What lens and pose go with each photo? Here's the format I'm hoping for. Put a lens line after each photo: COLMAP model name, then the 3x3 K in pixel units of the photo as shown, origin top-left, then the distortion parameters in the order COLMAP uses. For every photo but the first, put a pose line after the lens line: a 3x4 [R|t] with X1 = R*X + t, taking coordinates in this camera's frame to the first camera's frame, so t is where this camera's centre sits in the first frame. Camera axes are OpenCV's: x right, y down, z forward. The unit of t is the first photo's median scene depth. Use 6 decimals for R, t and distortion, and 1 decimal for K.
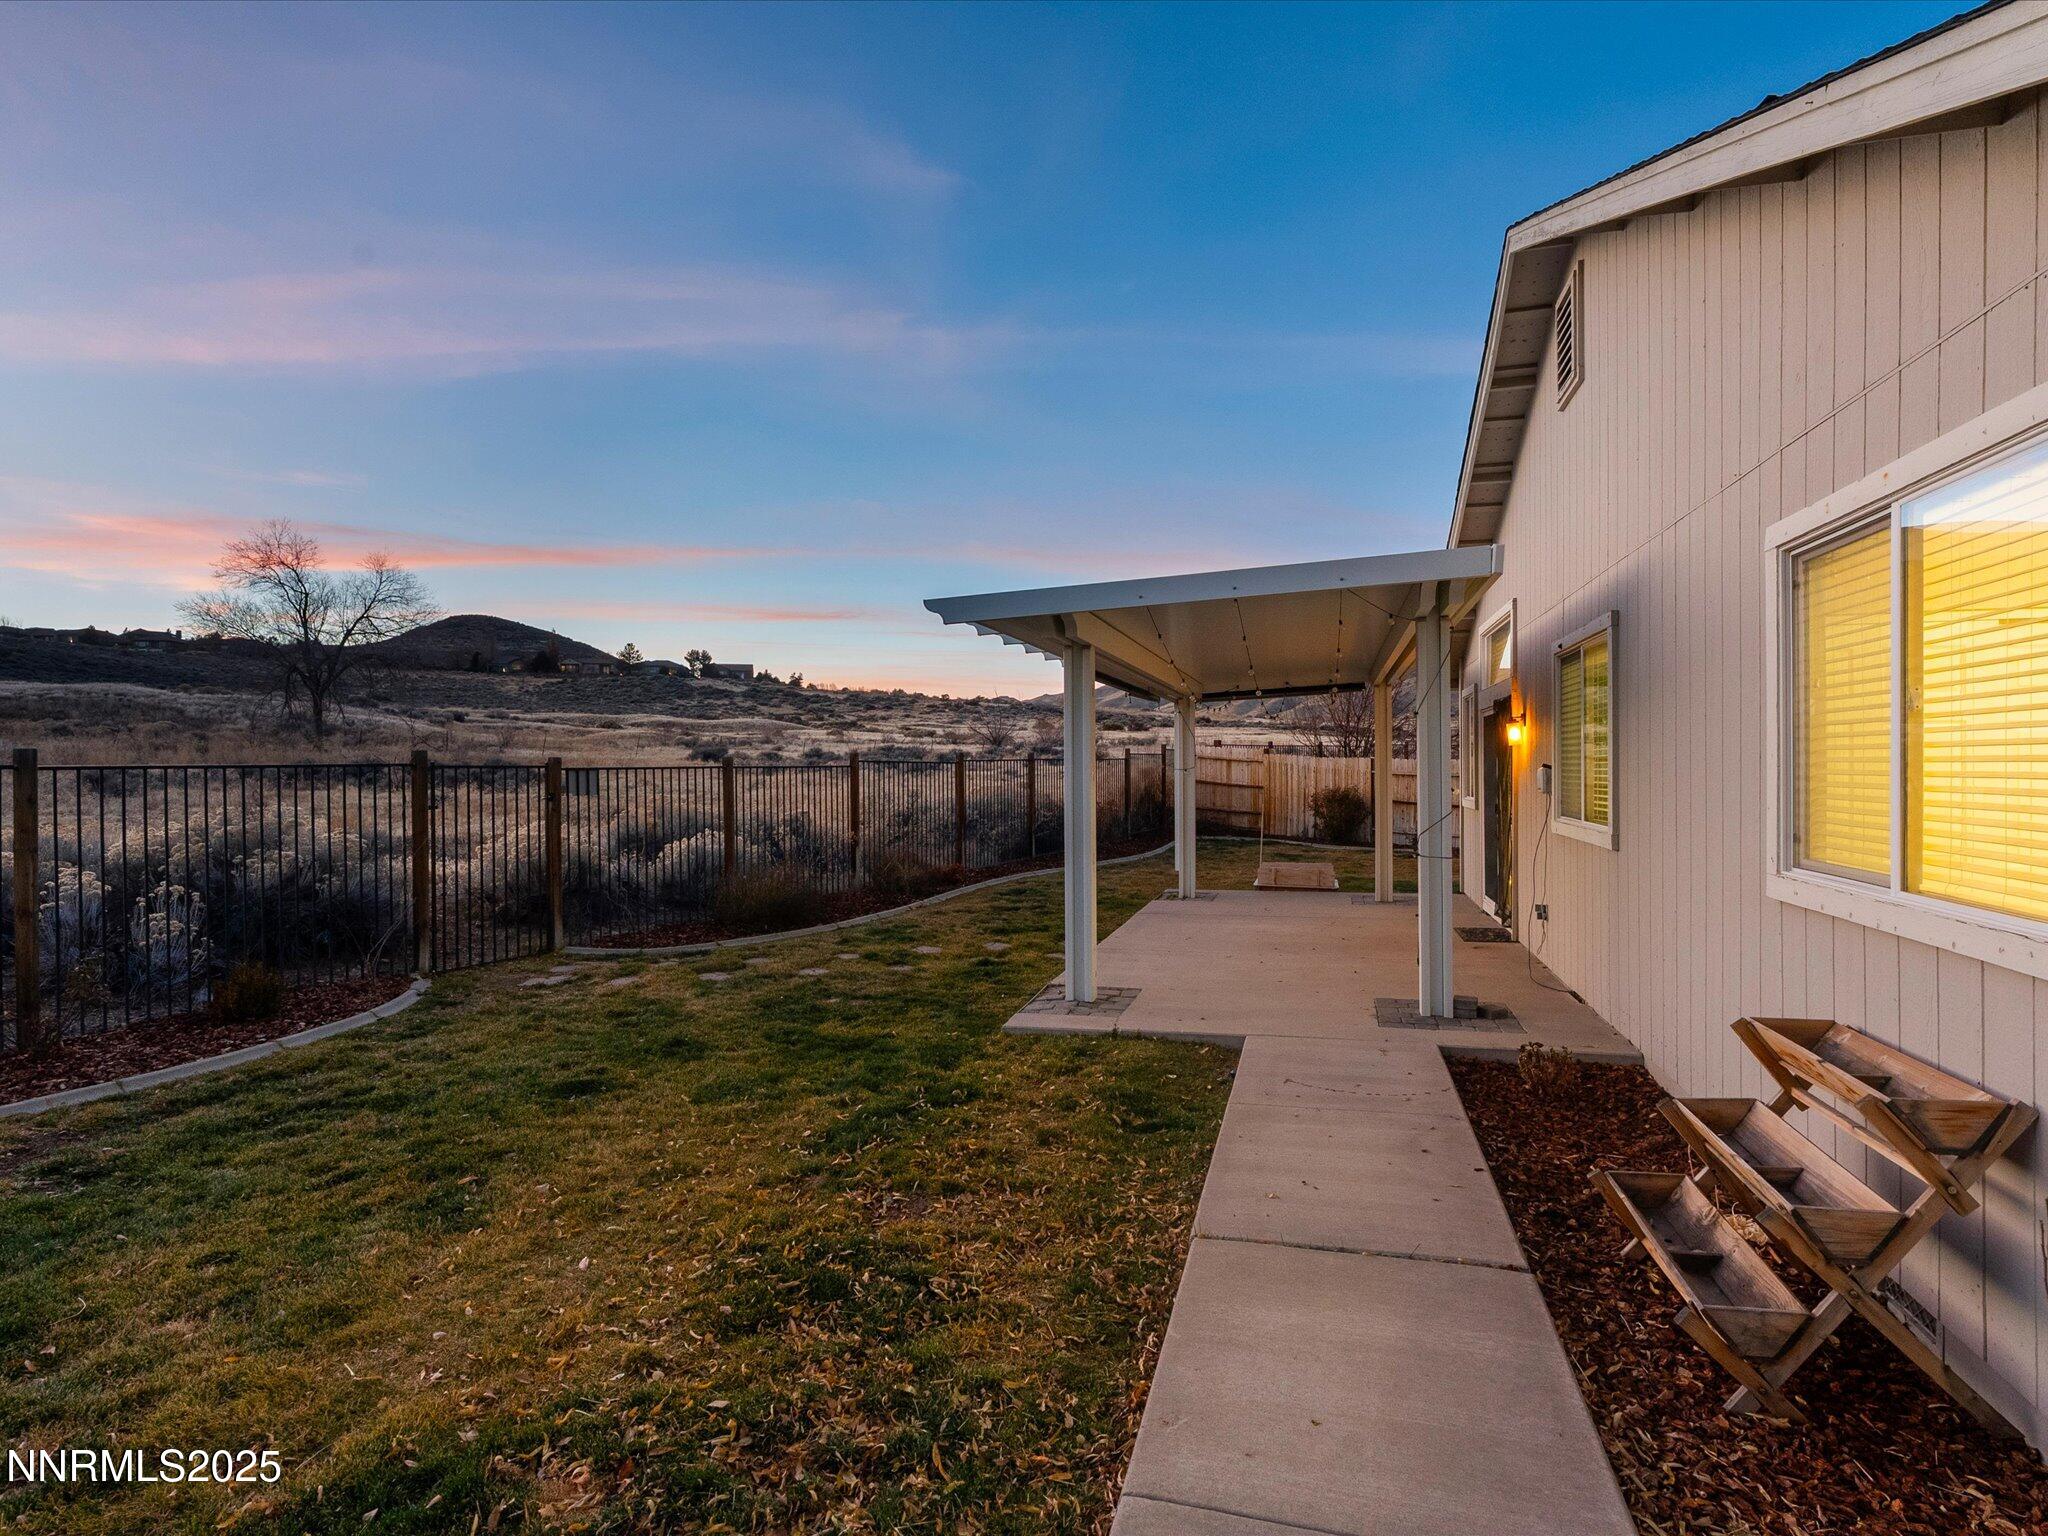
lens RADIAL K [[1043.5, 0, 1026.9], [0, 1043.5, 767.0], [0, 0, 1]] dist [-0.010481, 0.004013]
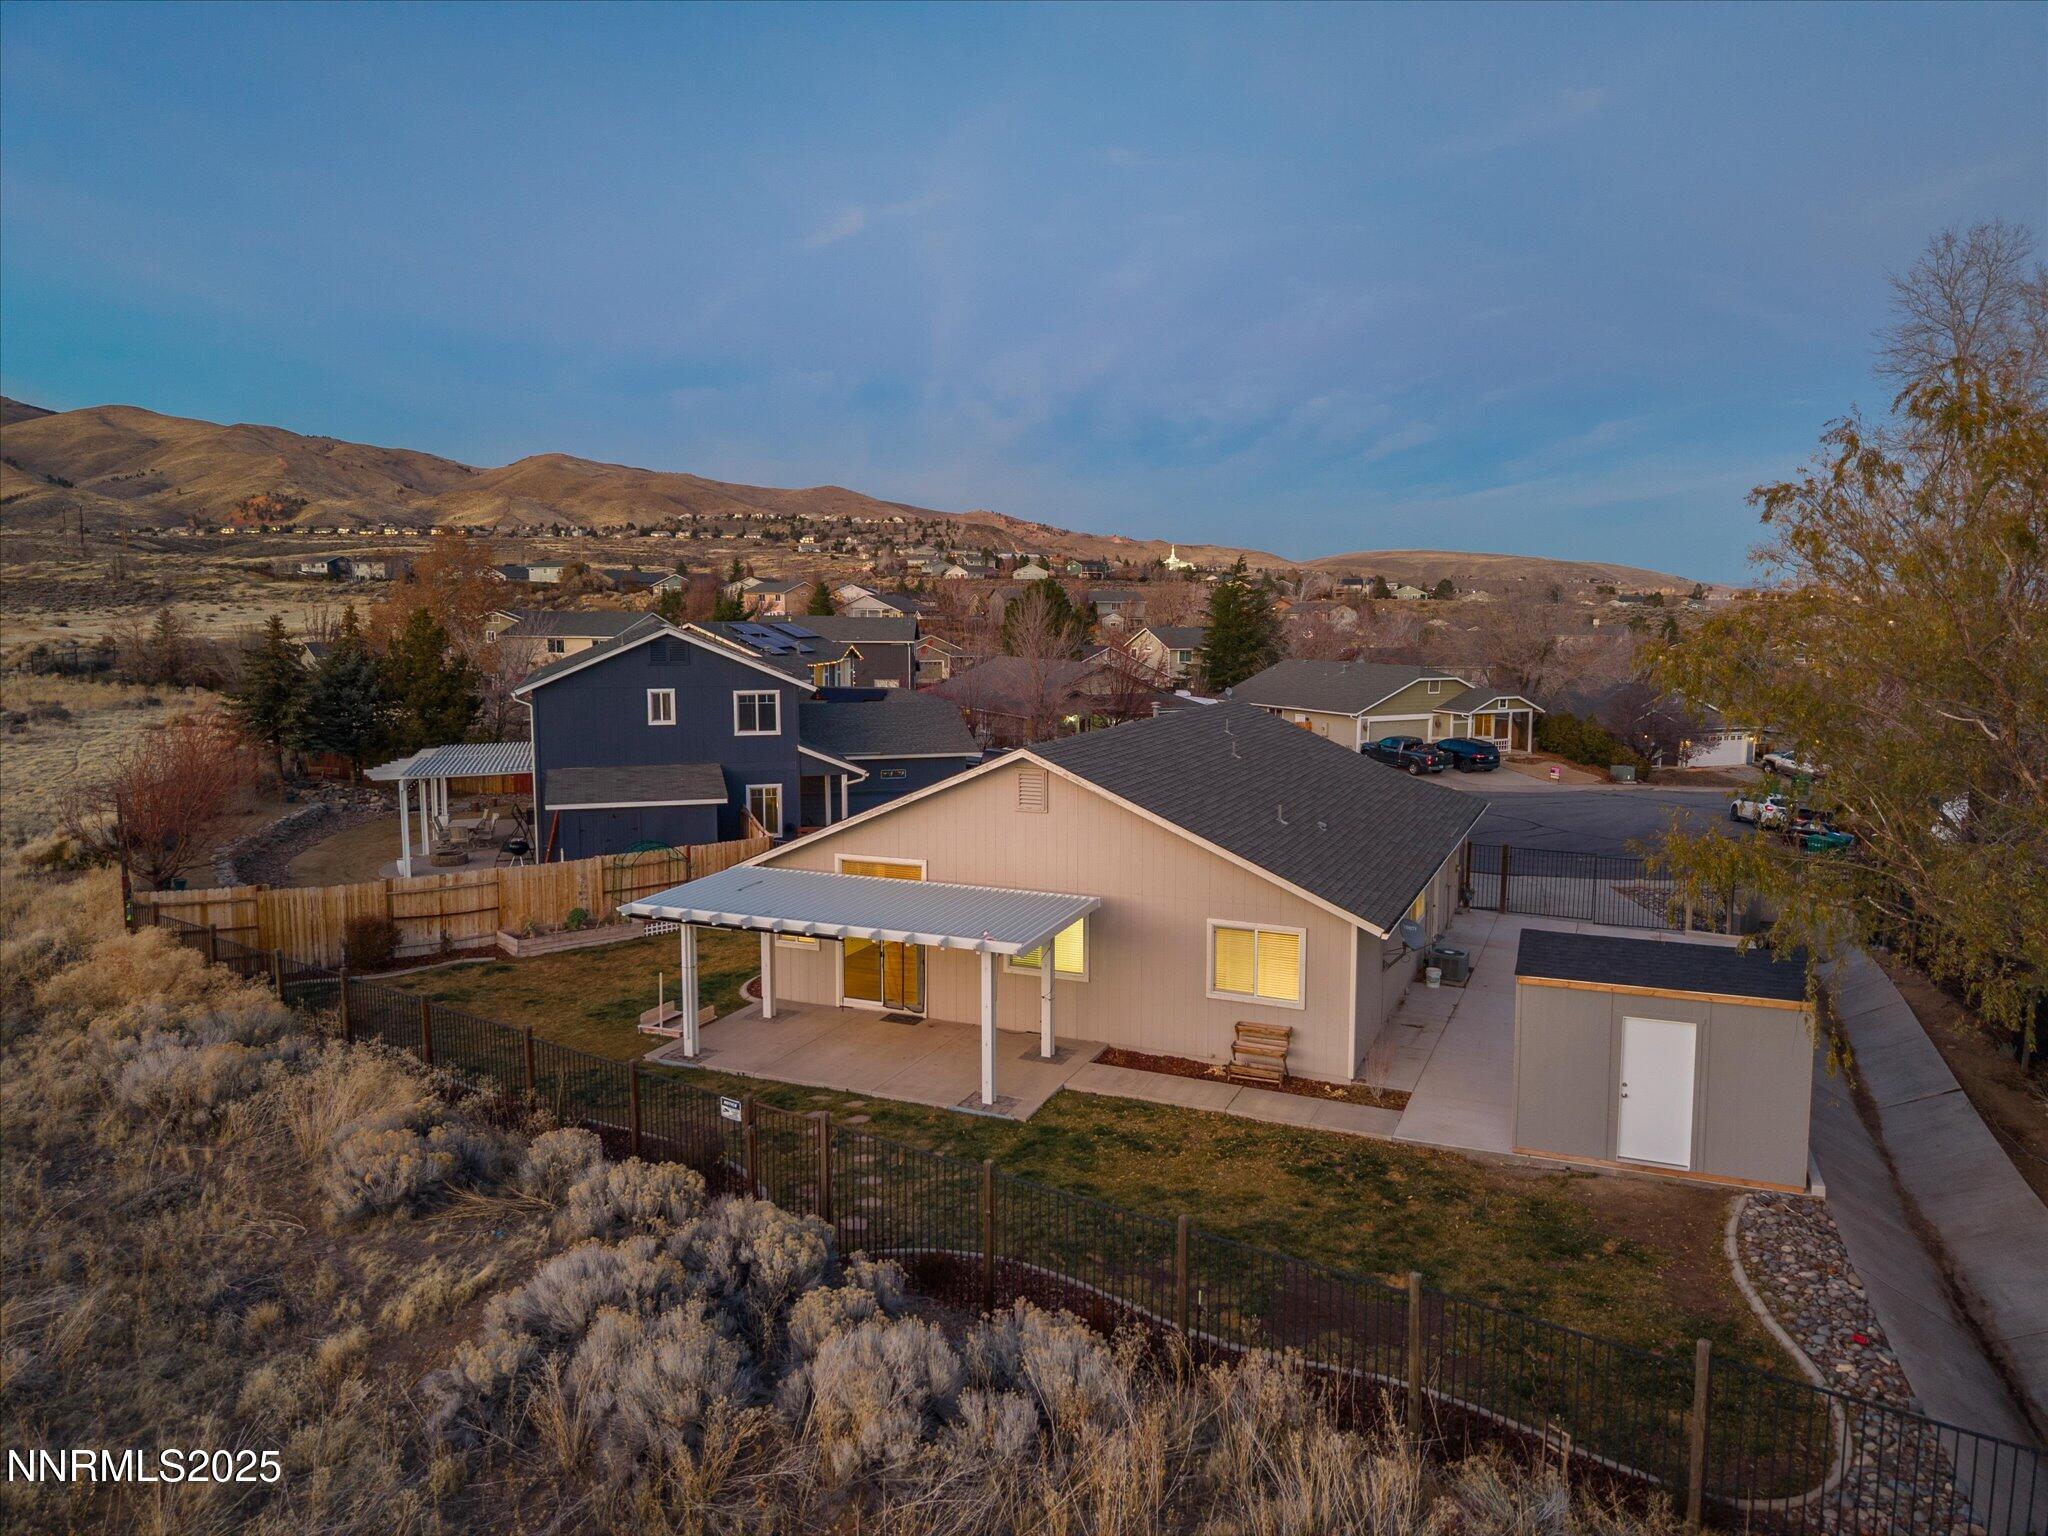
lens RADIAL K [[1432.0, 0, 1011.3], [0, 1432.0, 755.0], [0, 0, 1]] dist [0.005404, -0.001981]
pose [[0.130298, -0.118577, 0.984359, -3.589416], [0.001087, 0.992839, 0.119454, -1.108310], [-0.991474, -0.014494, 0.129494, 0.691790]]
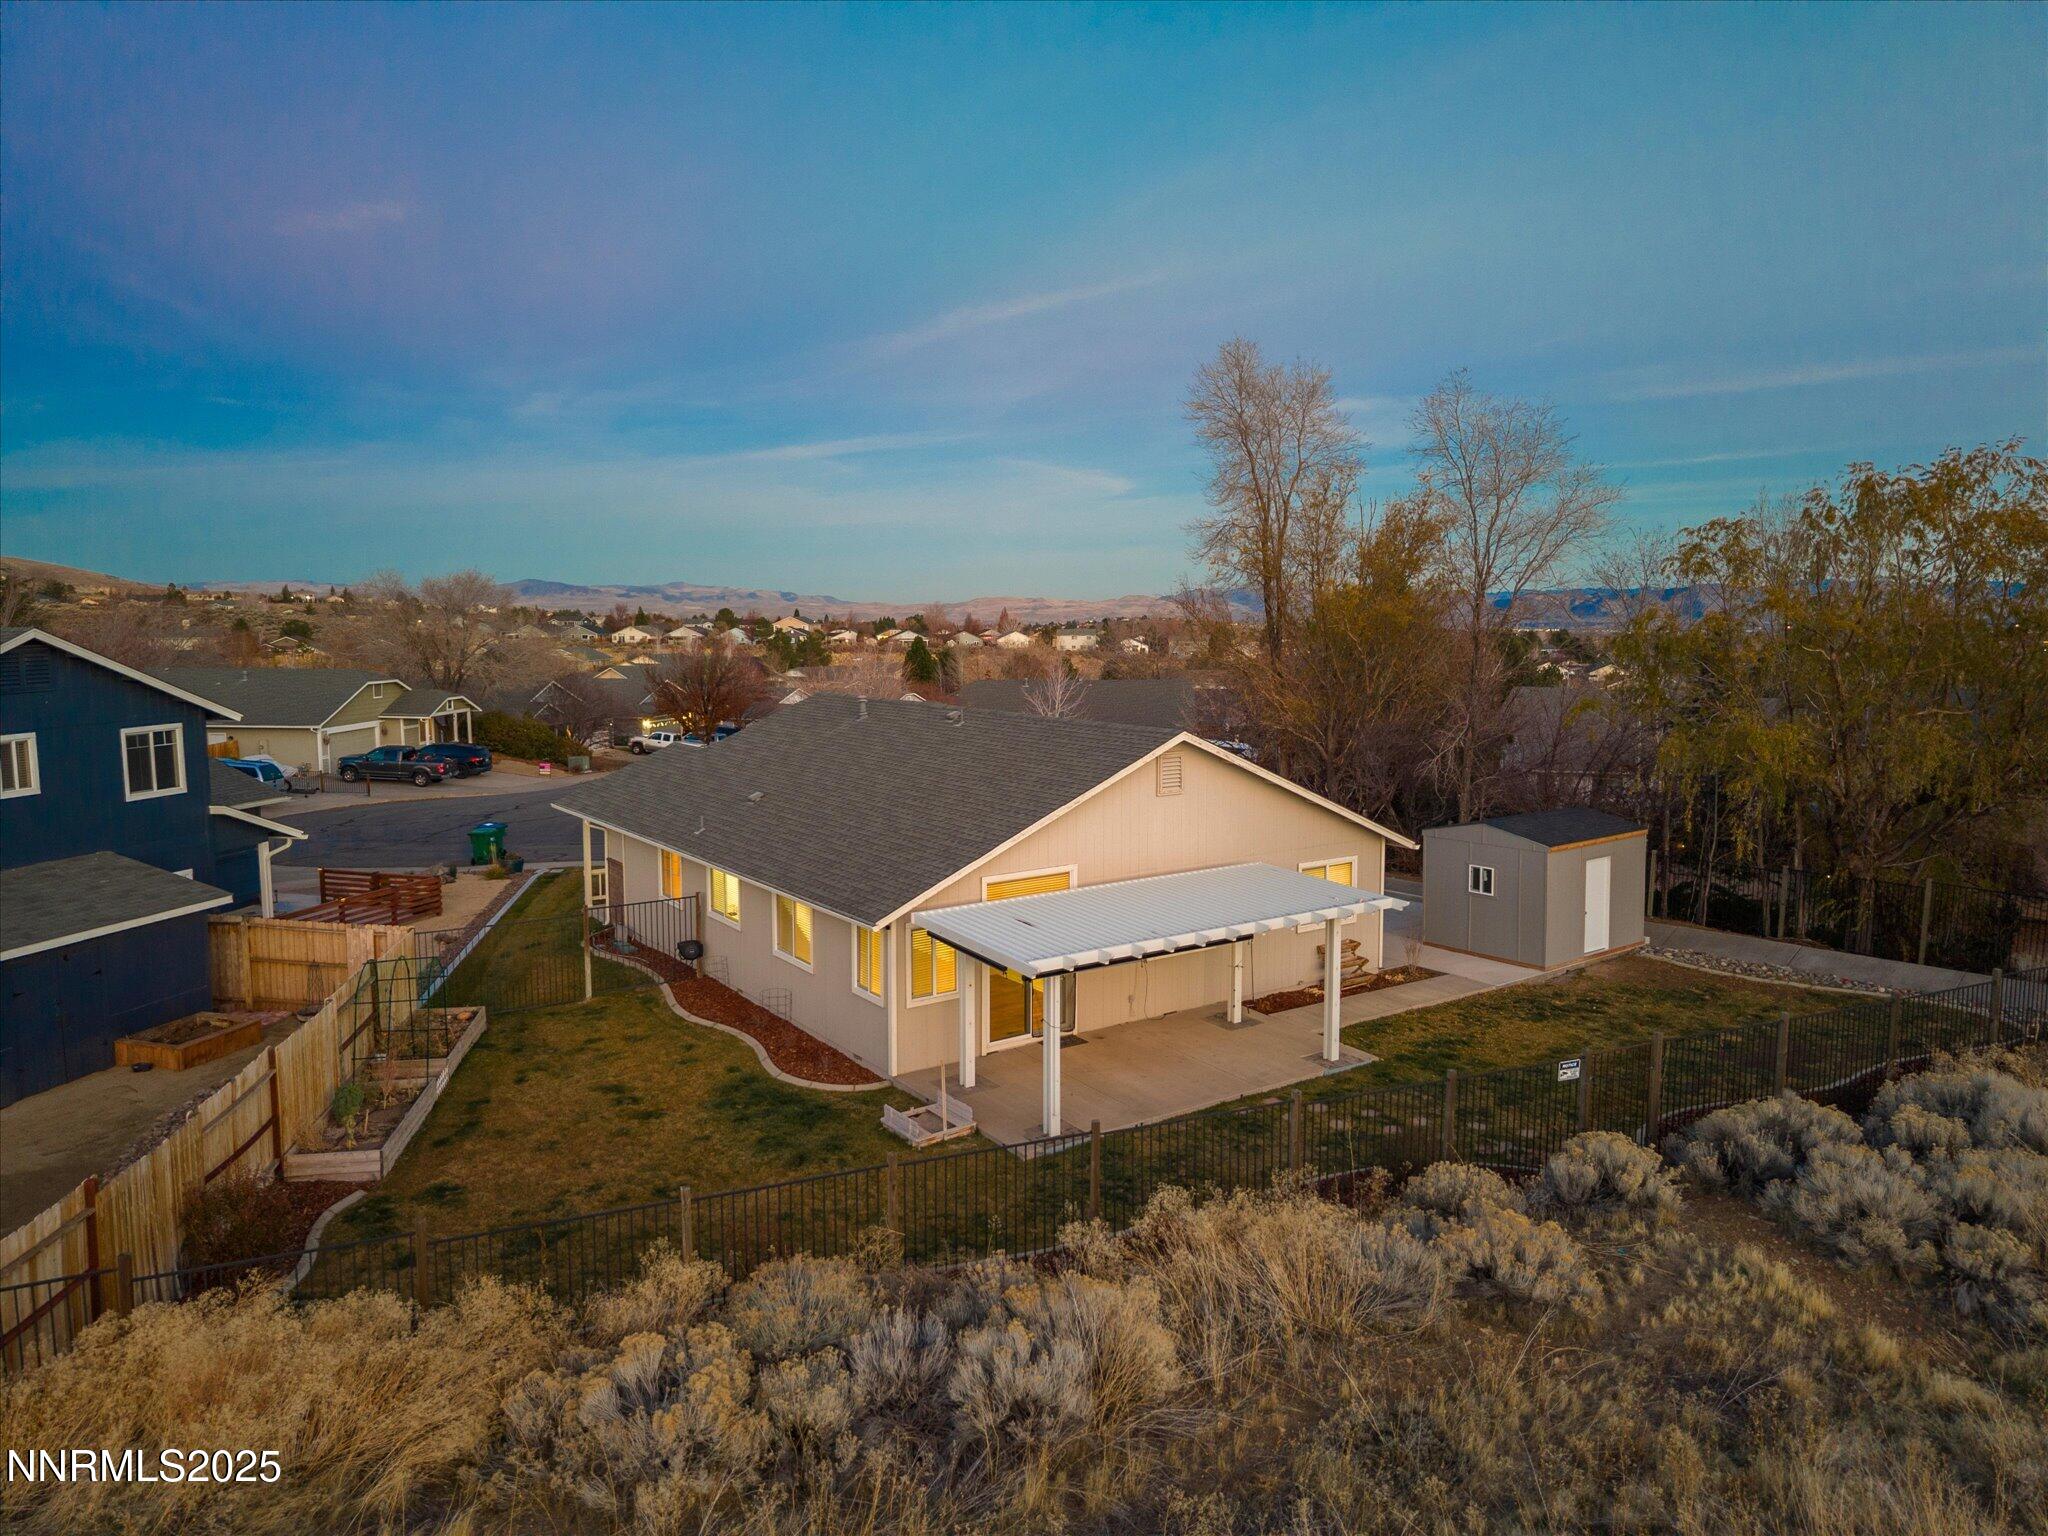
lens RADIAL K [[1432.0, 0, 1067.3], [0, 1432.0, 772.9], [0, 0, 1]] dist [0.005404, -0.001981]
pose [[-0.794416, -0.082178, 0.601789, -1.706491], [-0.005735, 0.991775, 0.127862, -1.024215], [-0.607347, 0.098124, -0.788353, 4.707518]]
